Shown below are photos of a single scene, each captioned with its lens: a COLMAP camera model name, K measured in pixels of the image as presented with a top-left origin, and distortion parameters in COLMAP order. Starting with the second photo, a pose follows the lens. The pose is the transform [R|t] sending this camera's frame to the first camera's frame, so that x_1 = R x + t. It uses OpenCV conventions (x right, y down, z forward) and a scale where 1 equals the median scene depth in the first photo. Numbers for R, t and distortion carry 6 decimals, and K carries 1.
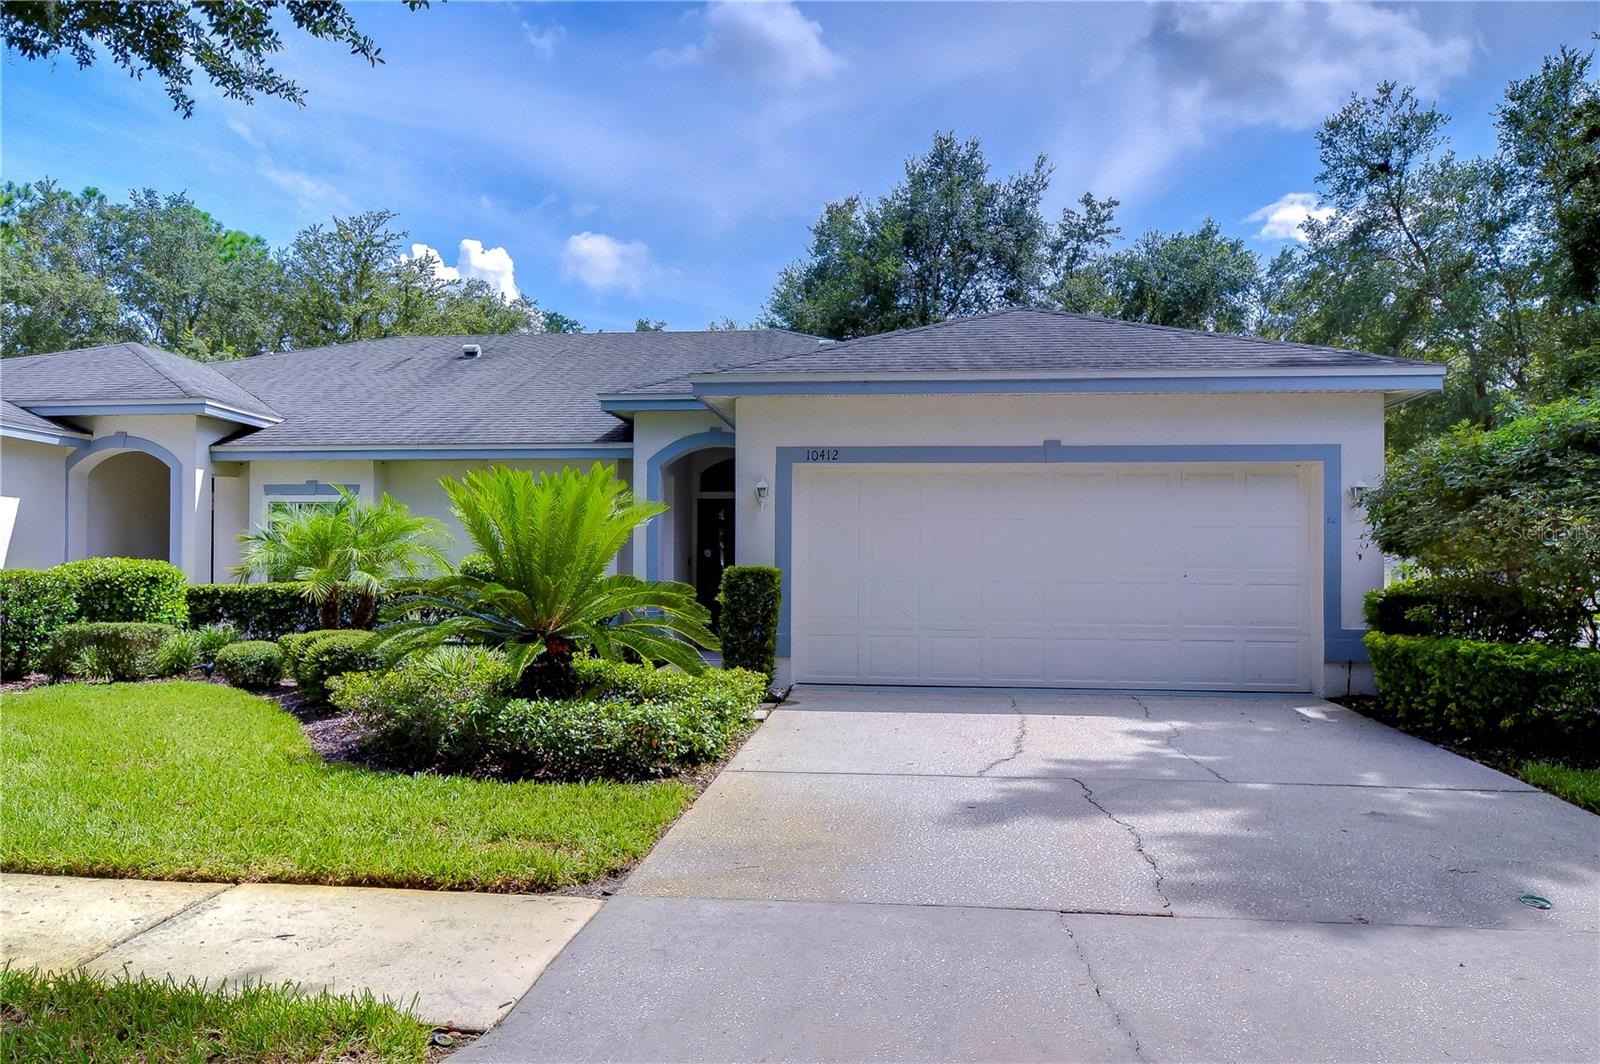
lens RADIAL K [[1042.8, 0, 799.4], [0, 1042.8, 580.6], [0, 0, 1]] dist [0.005324, 0.001027]
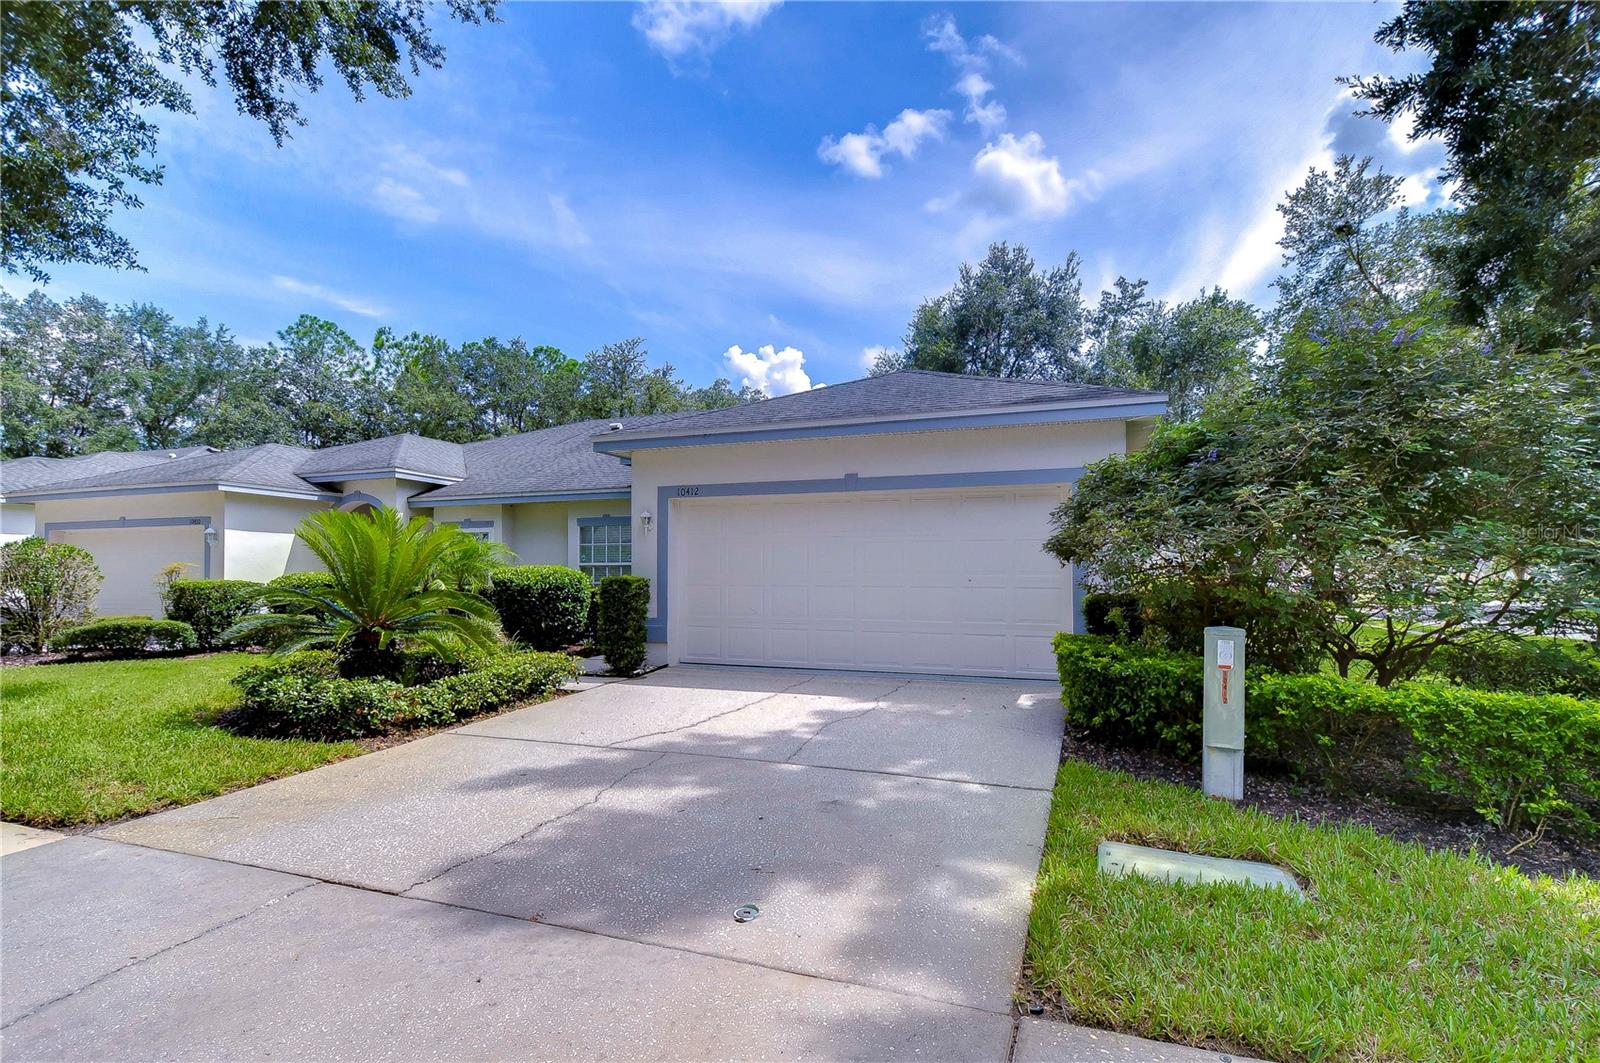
lens RADIAL K [[731.3, 0, 795.9], [0, 731.3, 571.7], [0, 0, 1]] dist [0.009196, -0.000254]
pose [[0.970428, -0.007409, -0.241278, 0.250271], [0.004796, 0.999923, -0.011417, -0.004505], [0.241344, 0.009922, 0.970389, 0.083349]]
